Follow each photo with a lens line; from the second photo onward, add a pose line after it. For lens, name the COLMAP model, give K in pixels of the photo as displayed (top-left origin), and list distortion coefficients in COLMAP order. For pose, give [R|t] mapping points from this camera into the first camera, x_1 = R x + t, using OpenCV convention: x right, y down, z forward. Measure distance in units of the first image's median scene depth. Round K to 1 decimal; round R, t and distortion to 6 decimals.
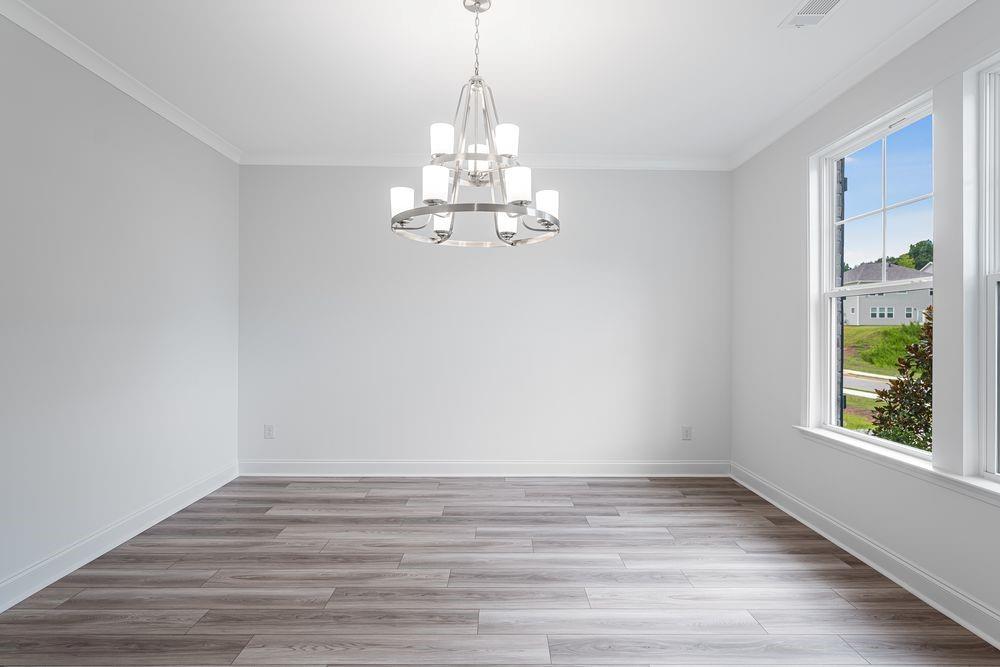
lens RADIAL K [[486.1, 0, 504.3], [0, 486.1, 329.5], [0, 0, 1]] dist [-0.012245, 0.000026]
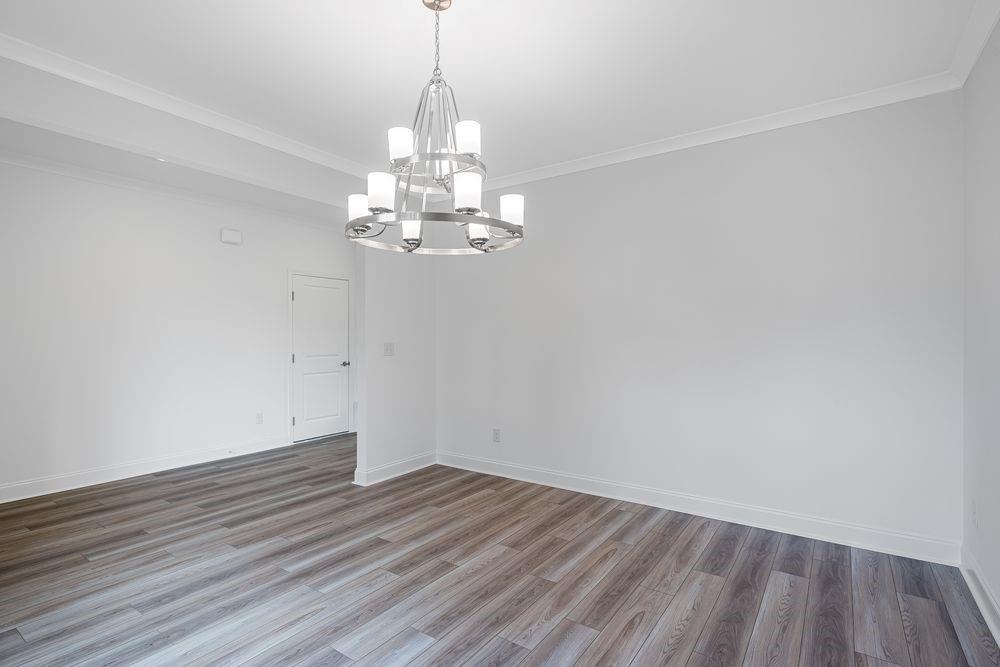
lens RADIAL K [[486.1, 0, 504.3], [0, 486.1, 329.5], [0, 0, 1]] dist [-0.012245, 0.000026]
pose [[-0.579267, -0.011016, -0.815063, 0.580593], [-0.008958, 0.999934, -0.007147, -0.016449], [0.815088, 0.003161, -0.579328, 1.480522]]
